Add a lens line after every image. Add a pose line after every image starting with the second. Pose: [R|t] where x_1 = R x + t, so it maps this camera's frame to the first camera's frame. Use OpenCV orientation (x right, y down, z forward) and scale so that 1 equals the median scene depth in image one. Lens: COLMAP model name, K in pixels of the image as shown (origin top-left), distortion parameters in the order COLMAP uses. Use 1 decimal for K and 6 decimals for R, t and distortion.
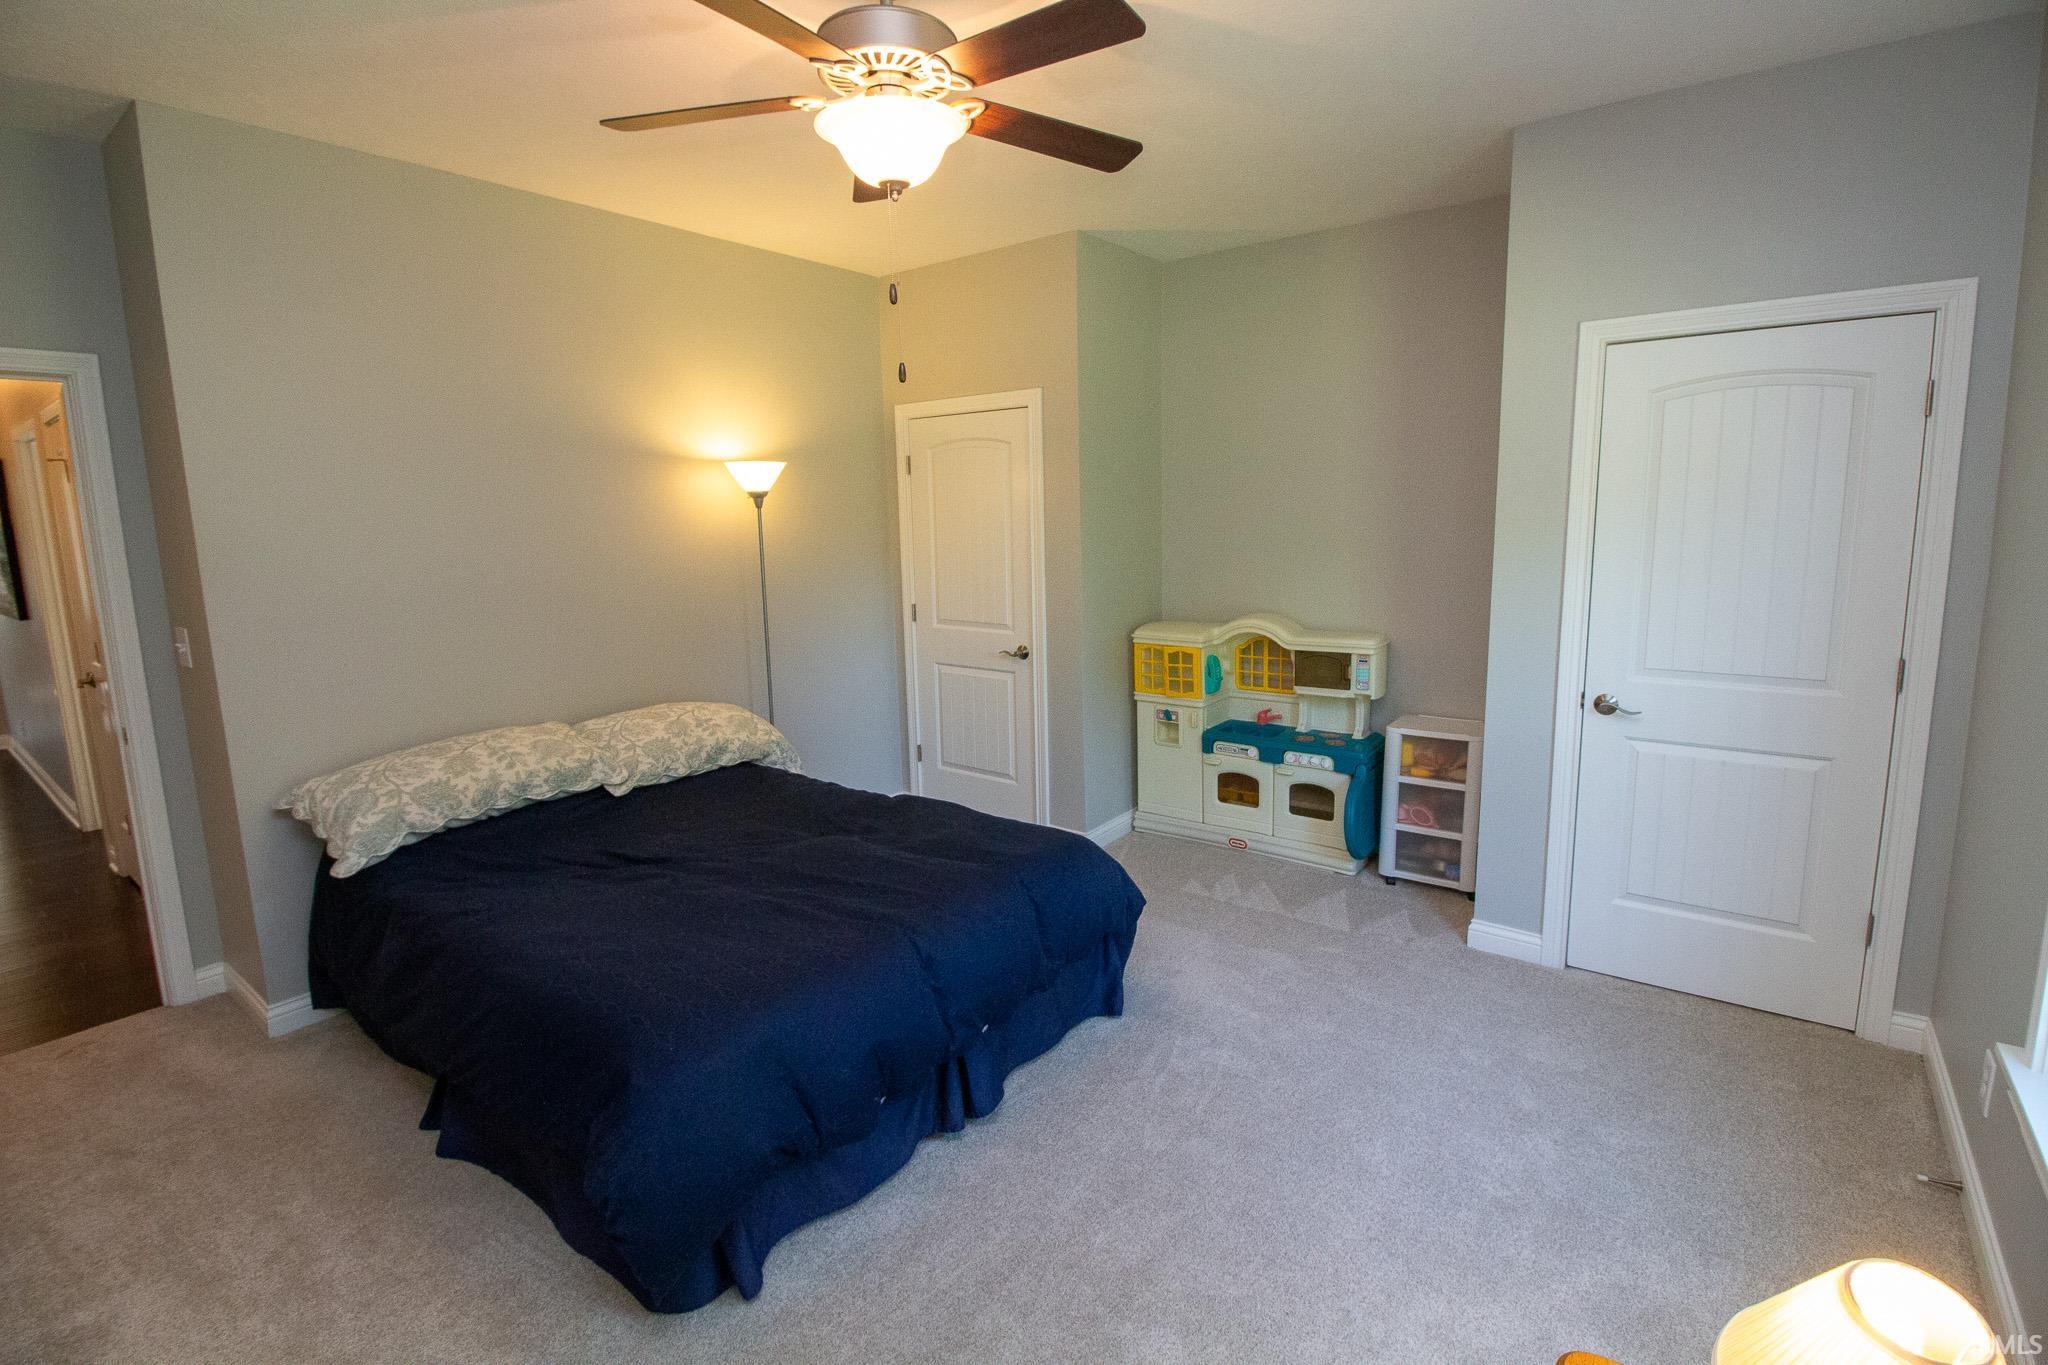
lens RADIAL K [[944.1, 0, 1030.8], [0, 944.1, 663.7], [0, 0, 1]] dist [-0.000315, -0.011288]
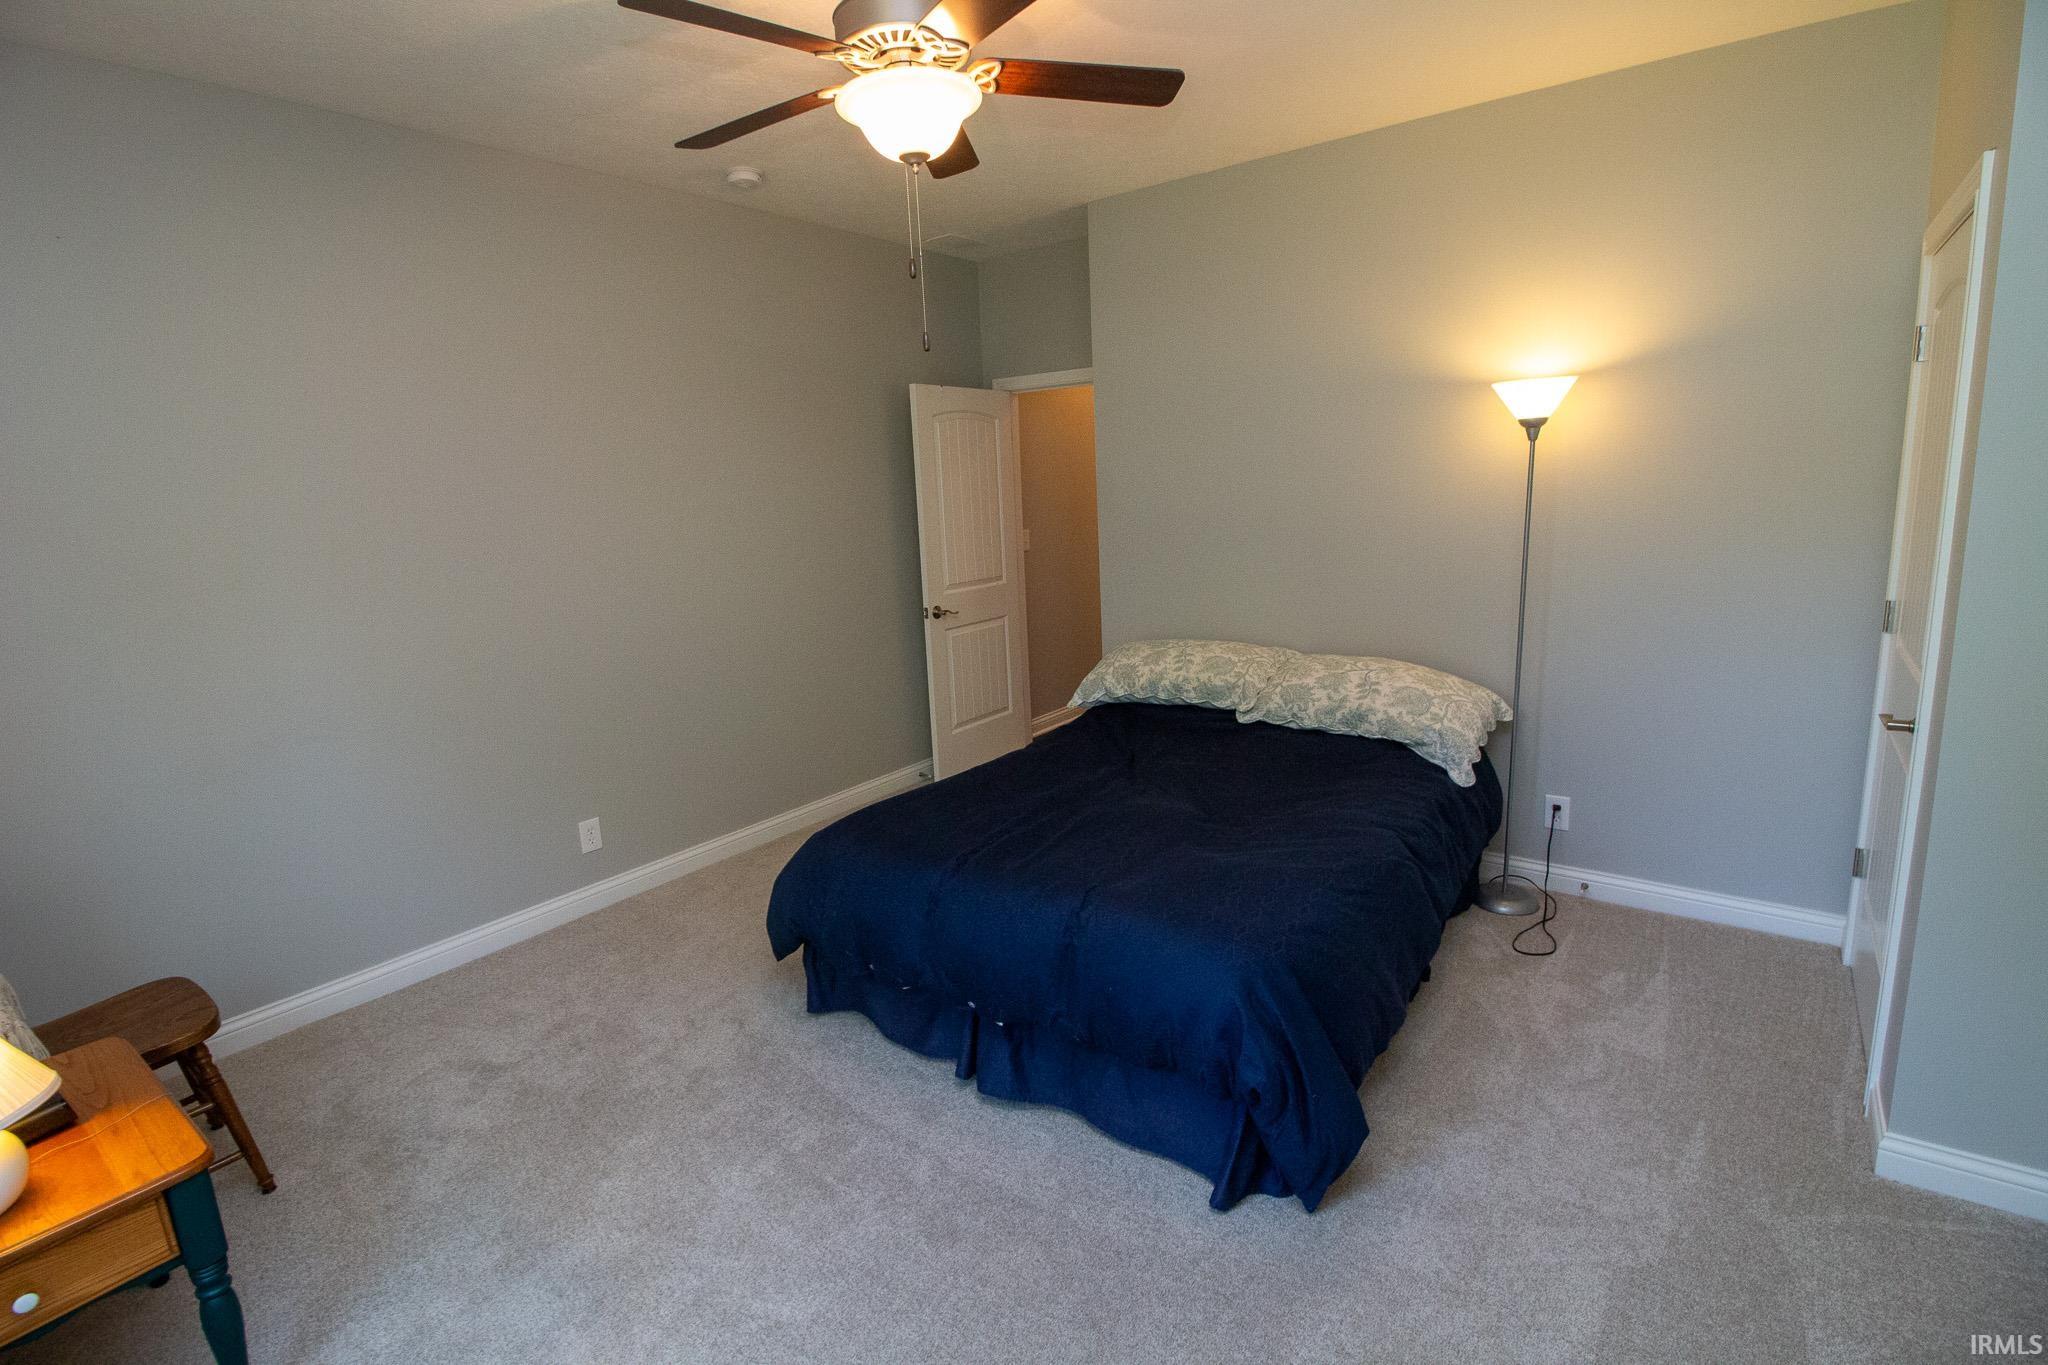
lens RADIAL K [[944.1, 0, 1030.8], [0, 944.1, 663.7], [0, 0, 1]] dist [-0.000315, -0.011288]
pose [[0.018397, 0.197475, -0.980135, 0.535019], [-0.140377, 0.971101, 0.193020, -0.086769], [0.989927, 0.134038, 0.045586, 0.640163]]
